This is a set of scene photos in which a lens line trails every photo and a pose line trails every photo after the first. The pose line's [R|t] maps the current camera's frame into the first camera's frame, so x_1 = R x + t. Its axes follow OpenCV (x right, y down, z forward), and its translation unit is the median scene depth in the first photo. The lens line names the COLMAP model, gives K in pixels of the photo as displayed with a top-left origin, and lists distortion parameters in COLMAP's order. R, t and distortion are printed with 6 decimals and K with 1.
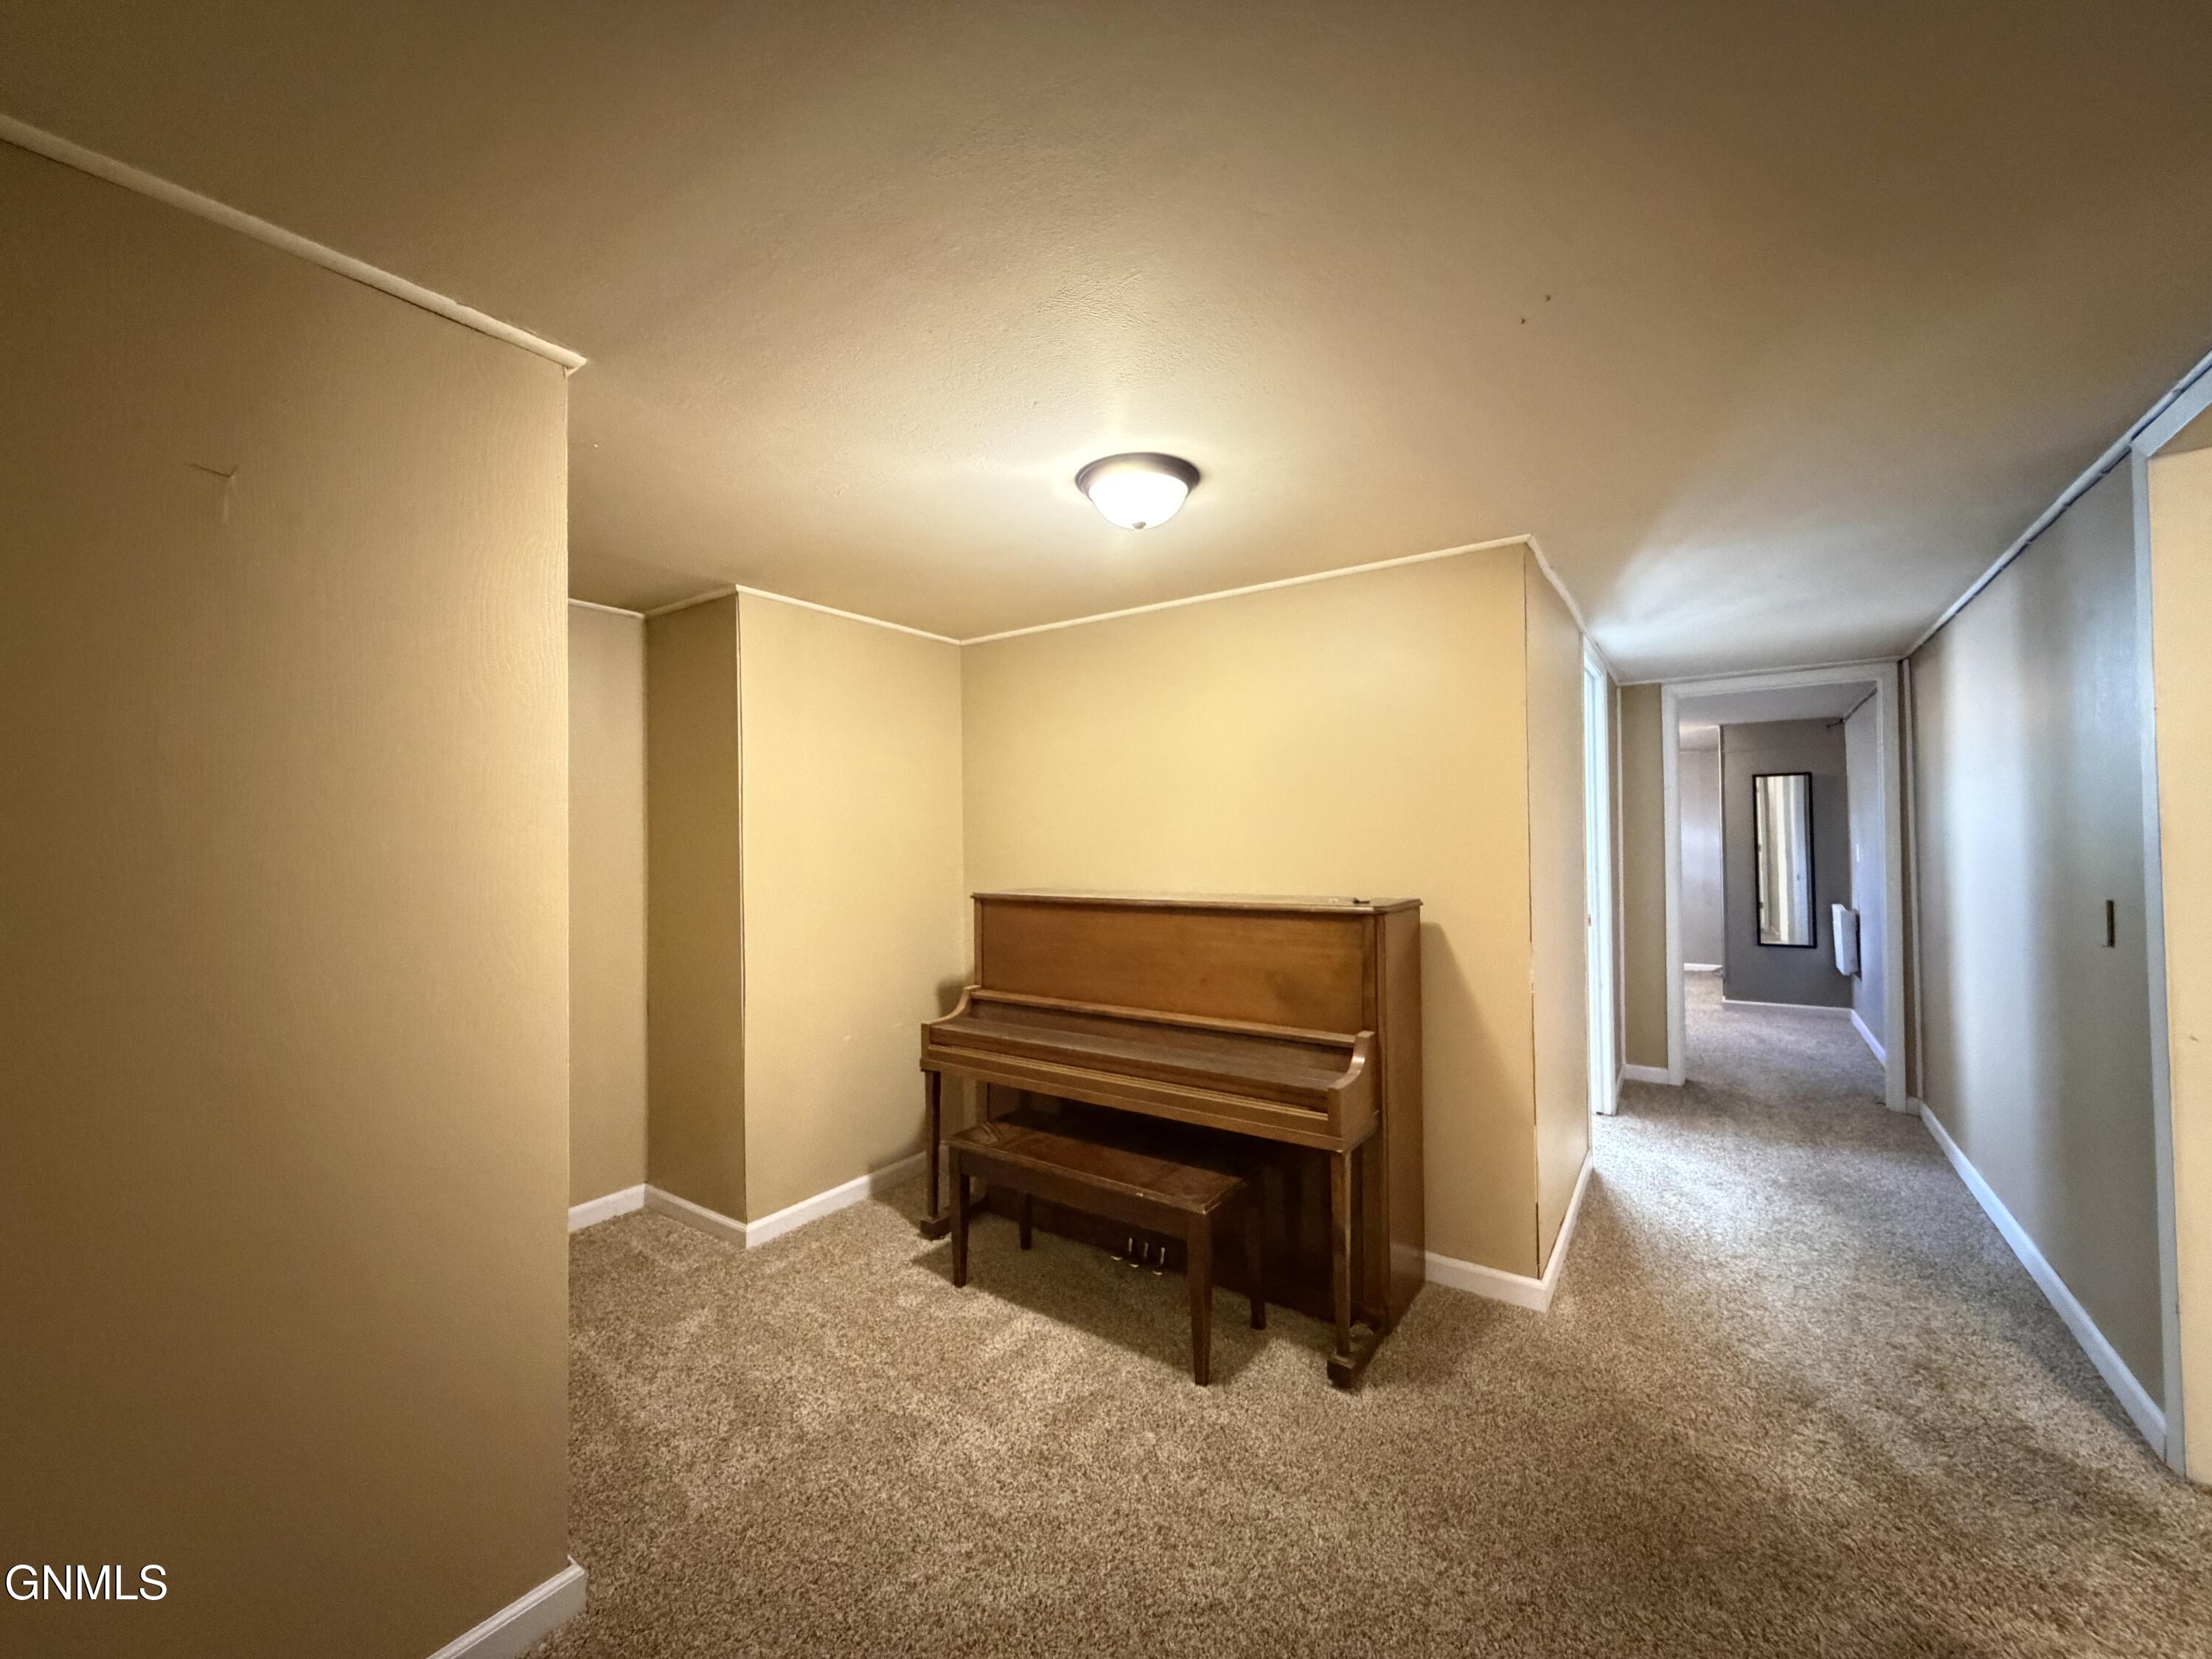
lens RADIAL K [[881.8, 0, 1095.4], [0, 881.8, 830.8], [0, 0, 1]] dist [-0.001550, 0.000382]
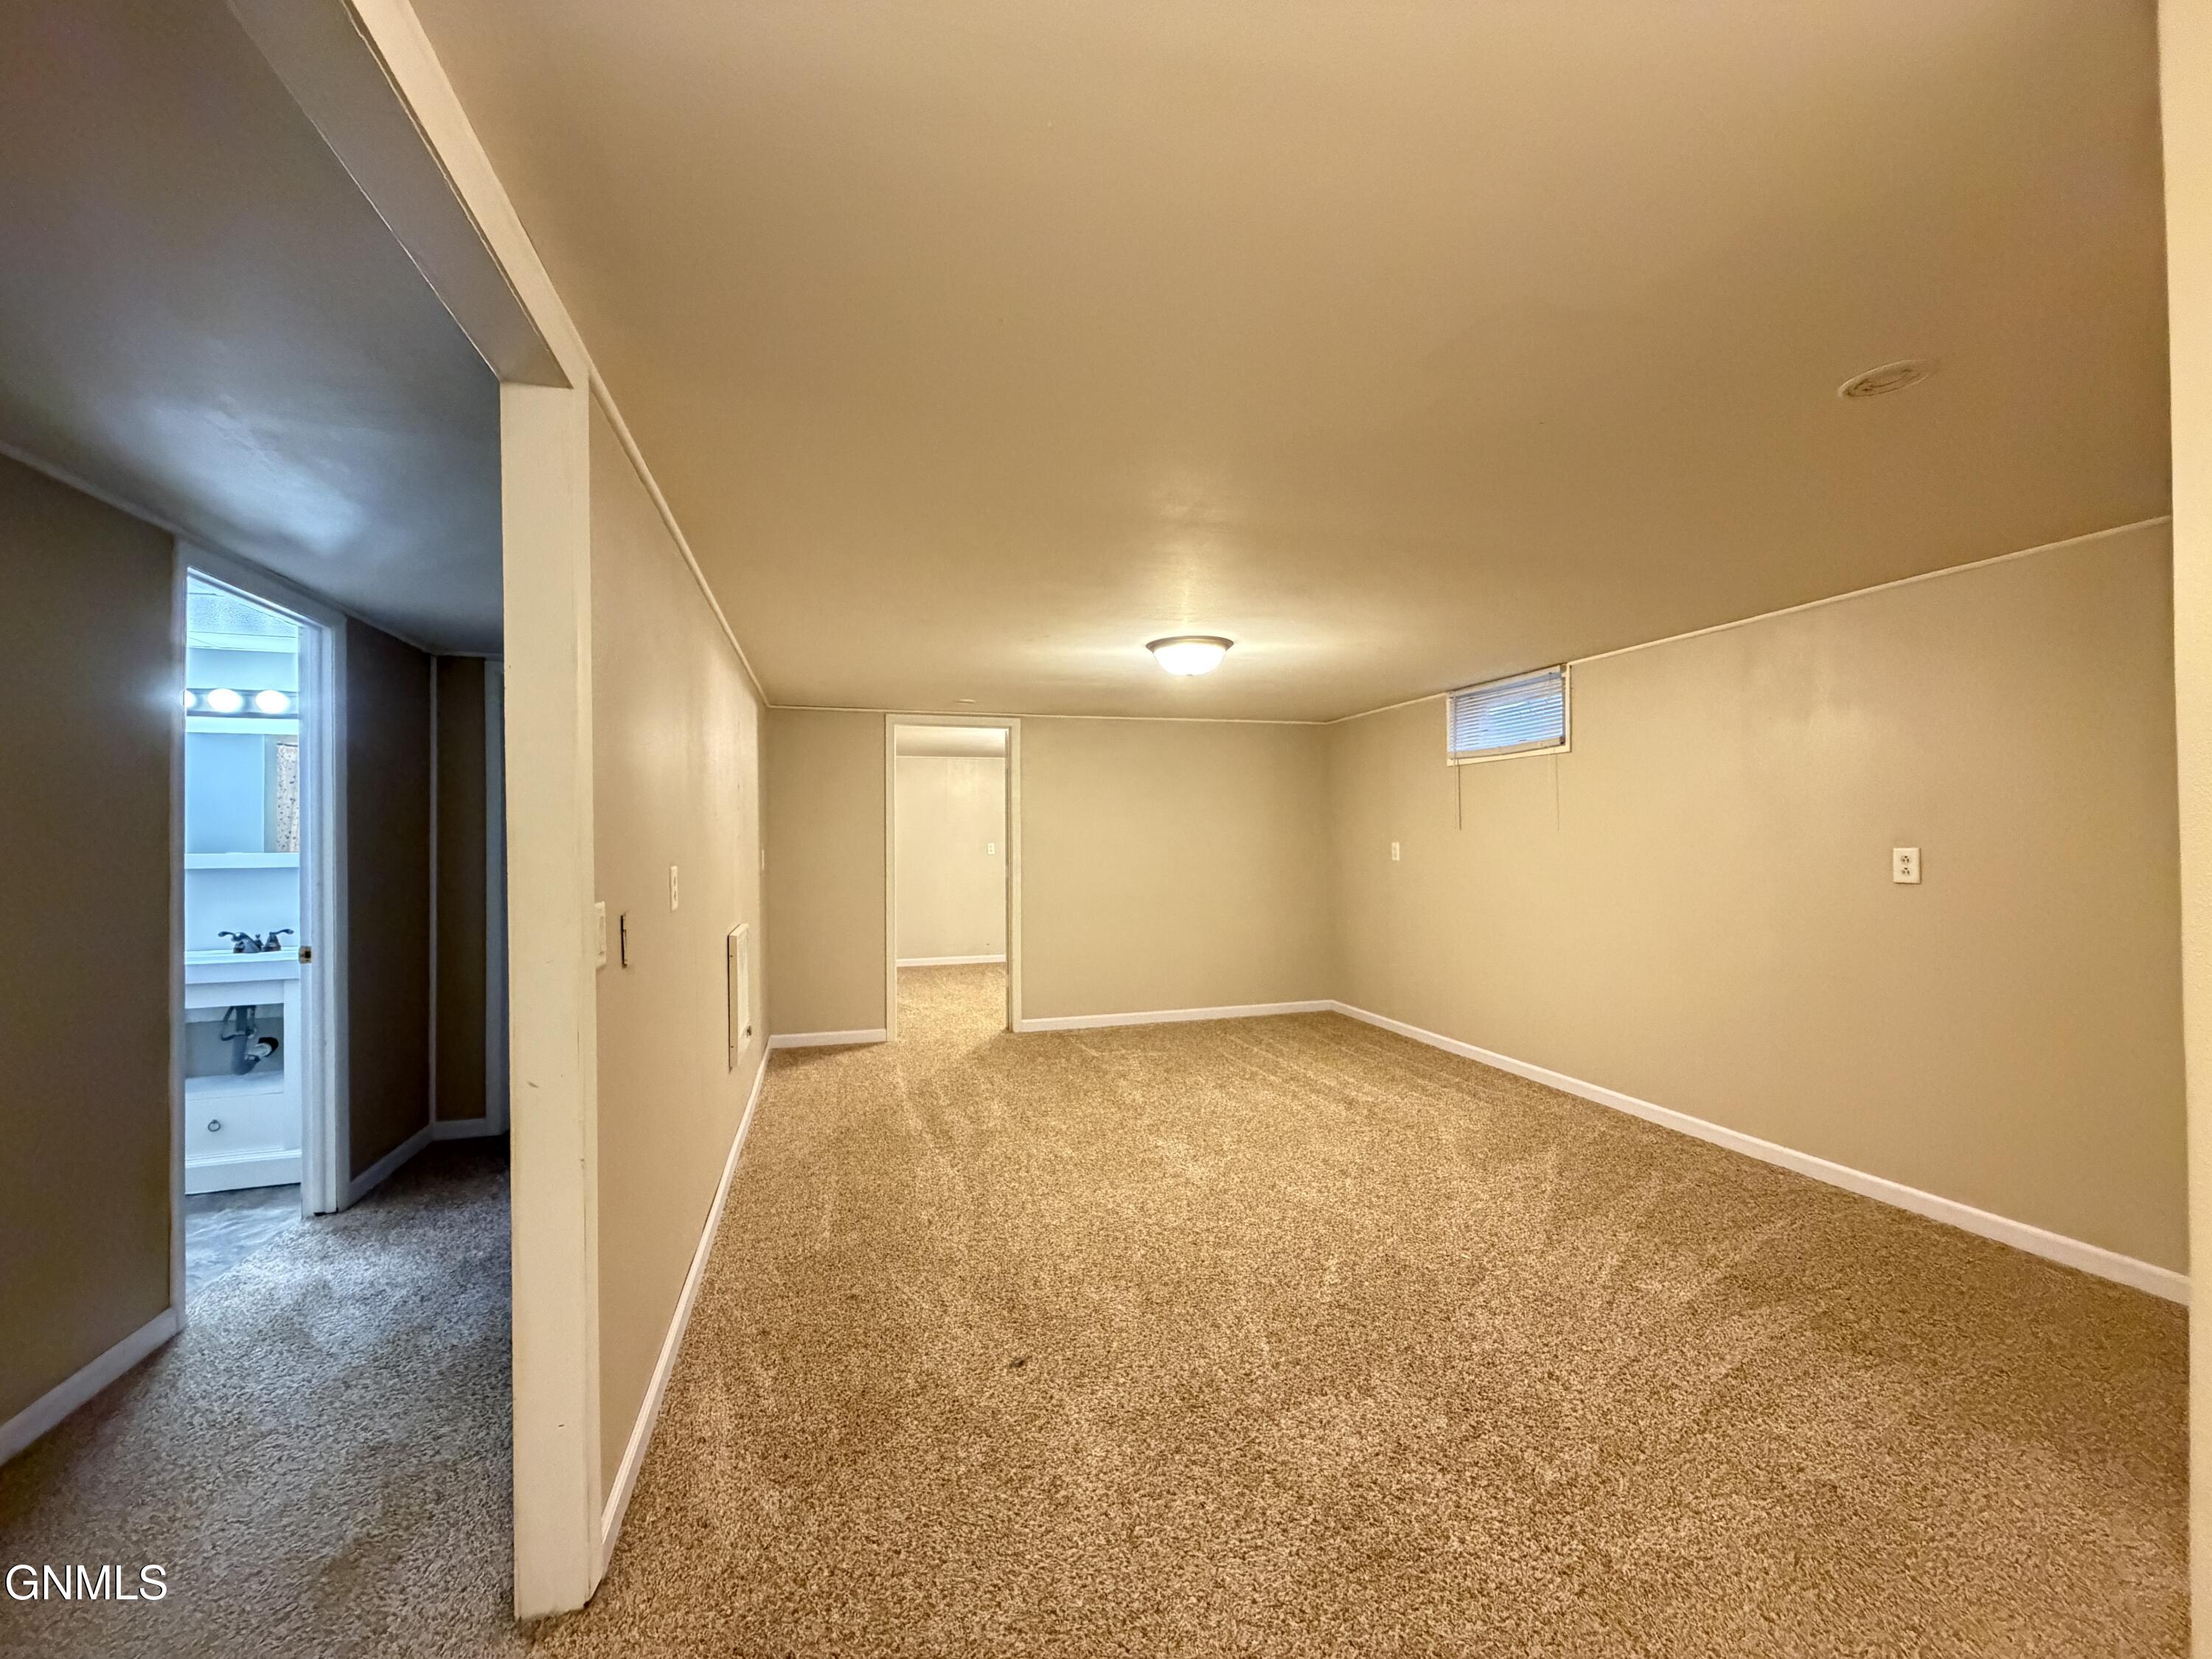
lens RADIAL K [[881.8, 0, 1113.5], [0, 881.8, 832.7], [0, 0, 1]] dist [-0.001550, 0.000382]
pose [[0.605409, 0.008358, 0.795870, 0.403053], [-0.008146, 0.999958, -0.004304, -0.002630], [-0.795873, -0.003878, 0.605452, 0.021579]]
